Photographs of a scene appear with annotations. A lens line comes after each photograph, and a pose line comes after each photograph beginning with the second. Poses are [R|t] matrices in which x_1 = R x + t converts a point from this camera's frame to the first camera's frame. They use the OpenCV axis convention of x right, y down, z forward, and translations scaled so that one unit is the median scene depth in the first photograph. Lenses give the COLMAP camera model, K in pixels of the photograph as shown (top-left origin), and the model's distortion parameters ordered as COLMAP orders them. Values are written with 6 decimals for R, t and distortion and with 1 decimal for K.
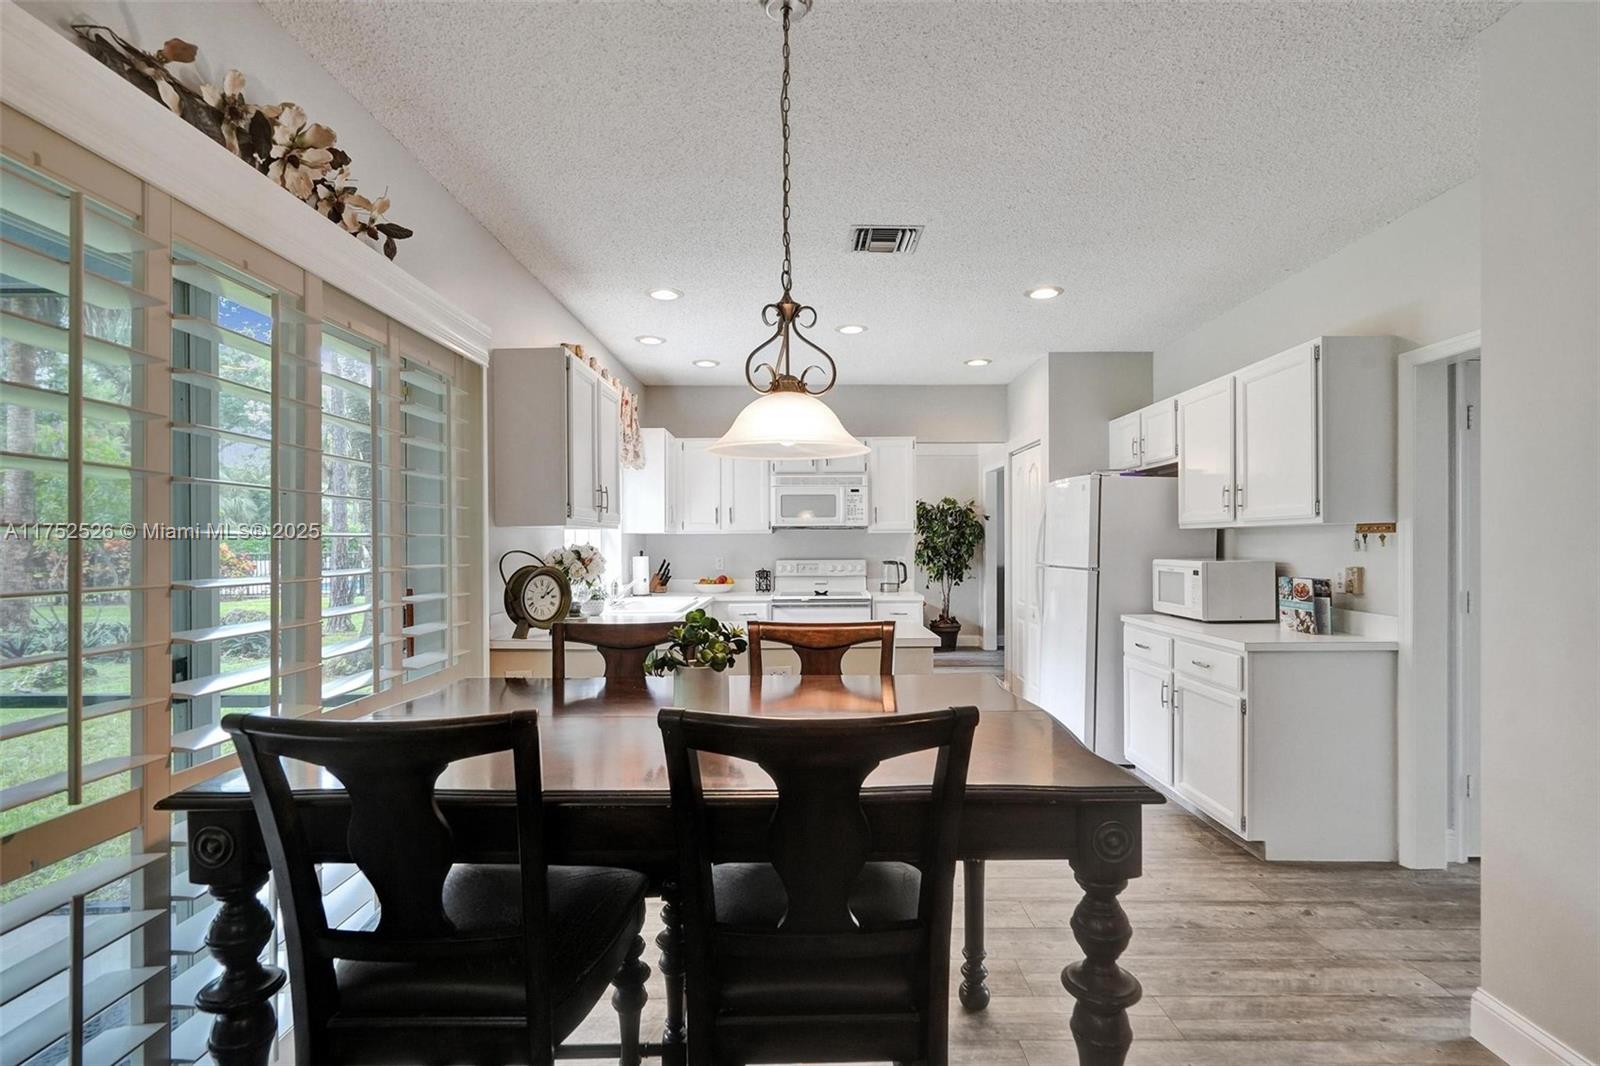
lens RADIAL K [[779.4, 0, 801.3], [0, 779.4, 541.4], [0, 0, 1]] dist [-0.001420, -0.000252]
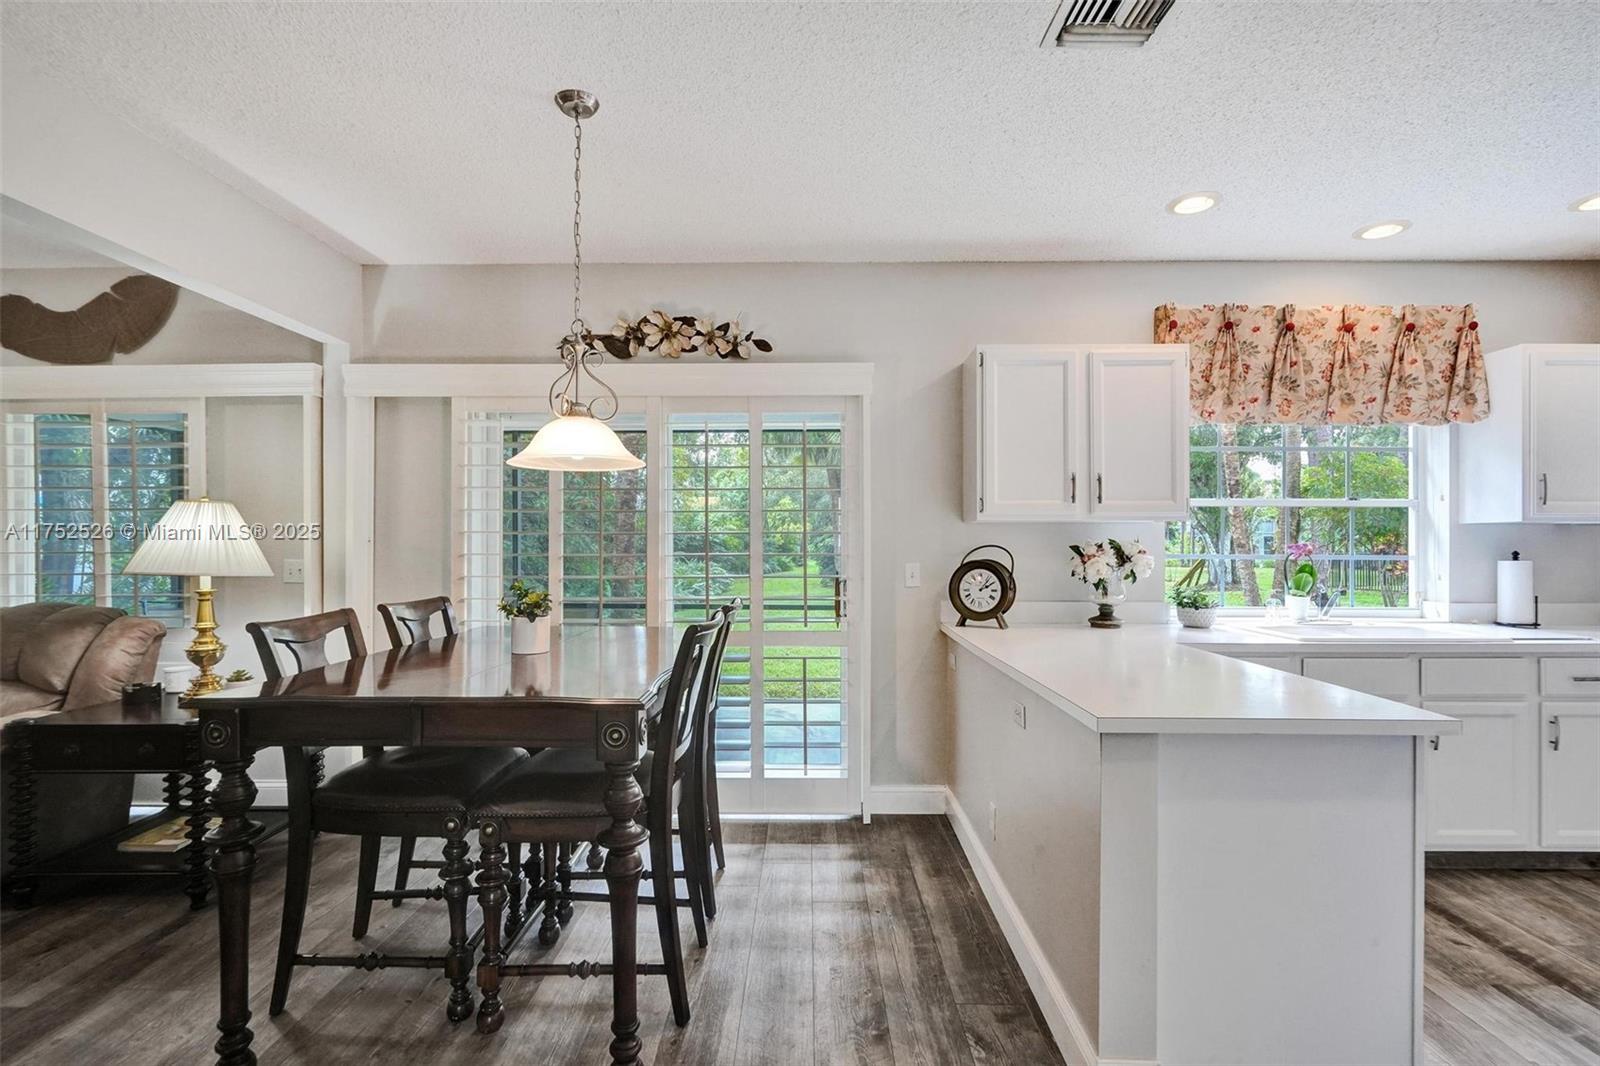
lens RADIAL K [[734.1, 0, 796.7], [0, 734.1, 540.6], [0, 0, 1]] dist [-0.000865, -0.000331]
pose [[-0.013904, 0.003440, -0.999897, 0.573494], [0.000335, 0.999994, 0.003436, 0.001892], [0.999903, -0.000287, -0.013905, 0.677998]]
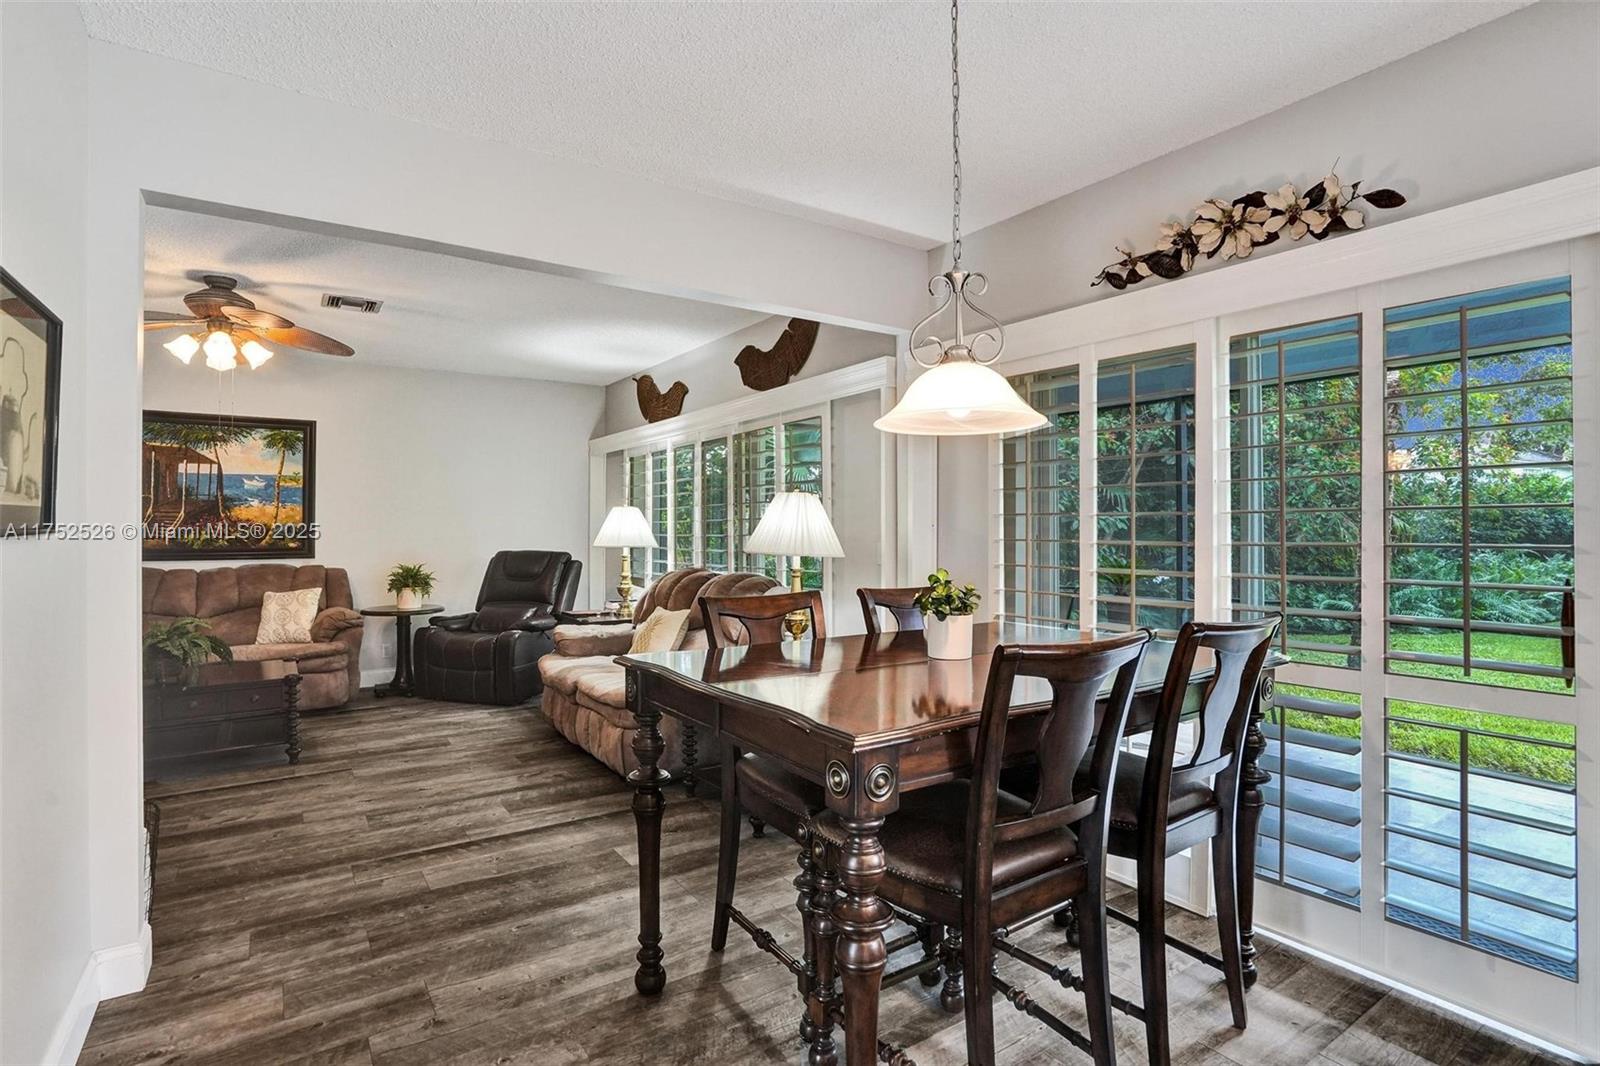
lens RADIAL K [[788.7, 0, 799.8], [0, 788.7, 528.1], [0, 0, 1]] dist [-0.073498, 0.031017]
pose [[-0.826771, 0.002248, -0.562534, 0.347176], [0.004573, 0.999986, -0.002725, 0.009158], [0.562520, -0.004825, -0.826770, 0.843586]]
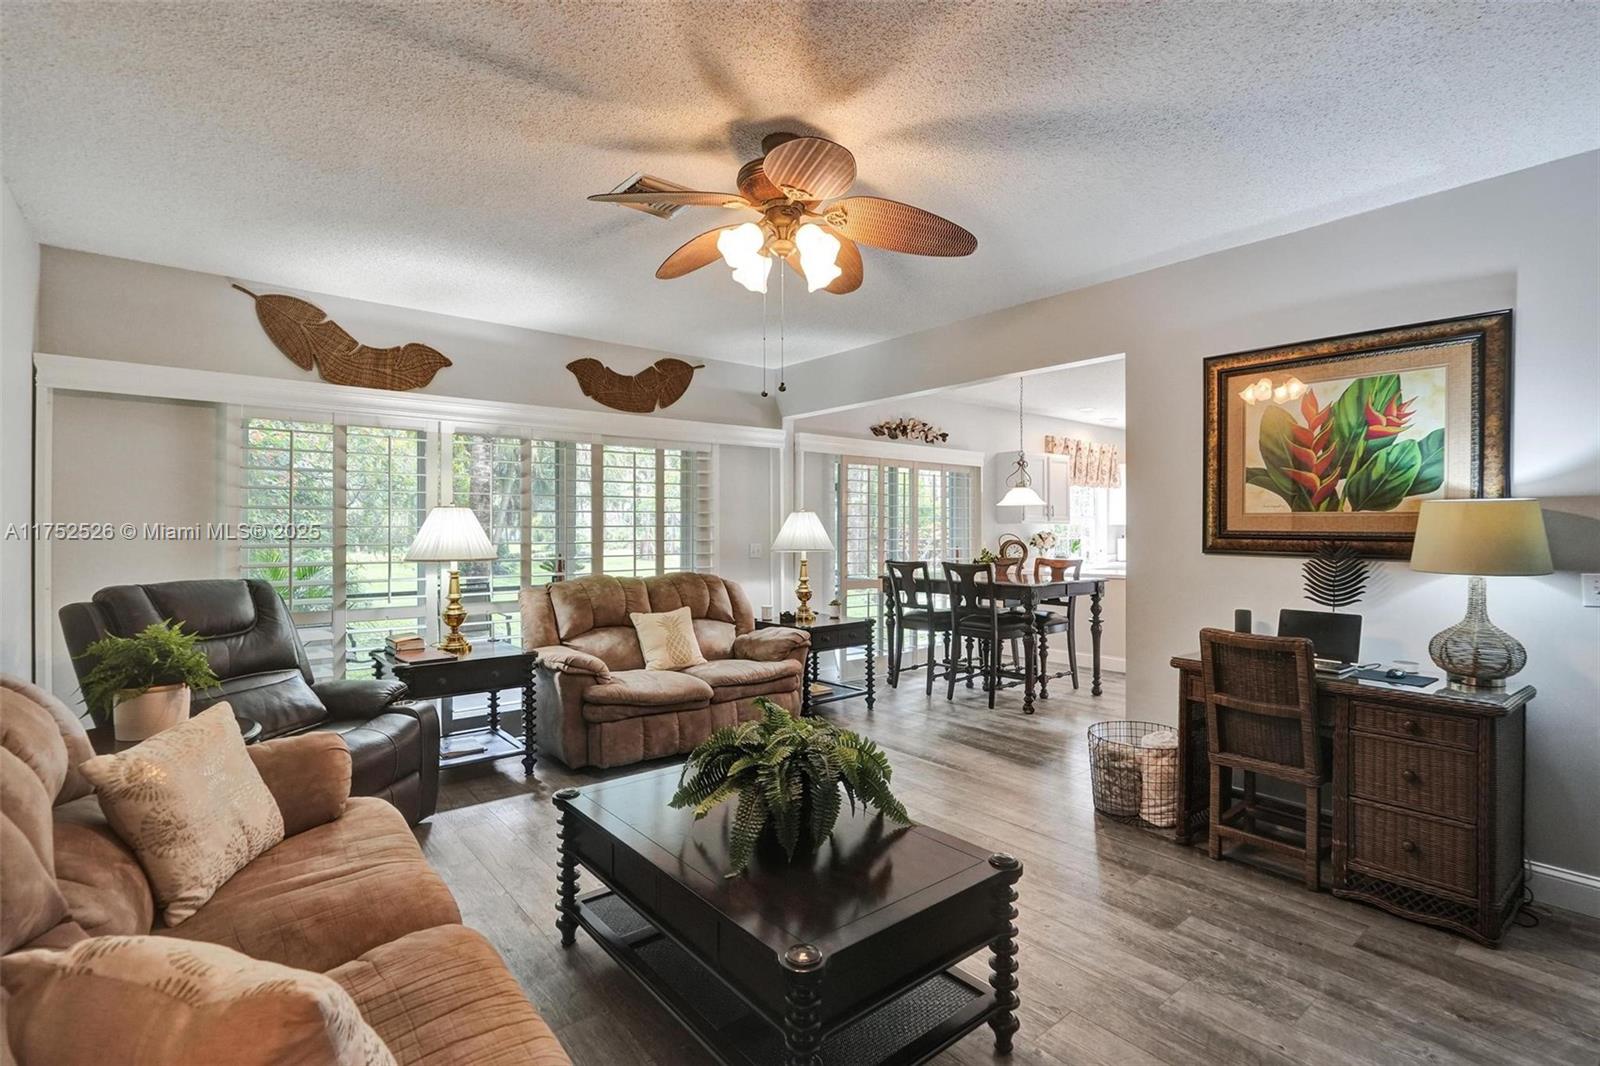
lens RADIAL K [[747.8, 0, 800.0], [0, 747.8, 533.0], [0, 0, 1]] dist [-0.002062, -0.000301]
pose [[0.633969, 0.006935, -0.773327, 0.935642], [-0.000732, 0.999965, 0.008368, -0.008141], [0.773358, -0.004739, 0.633952, -0.895499]]
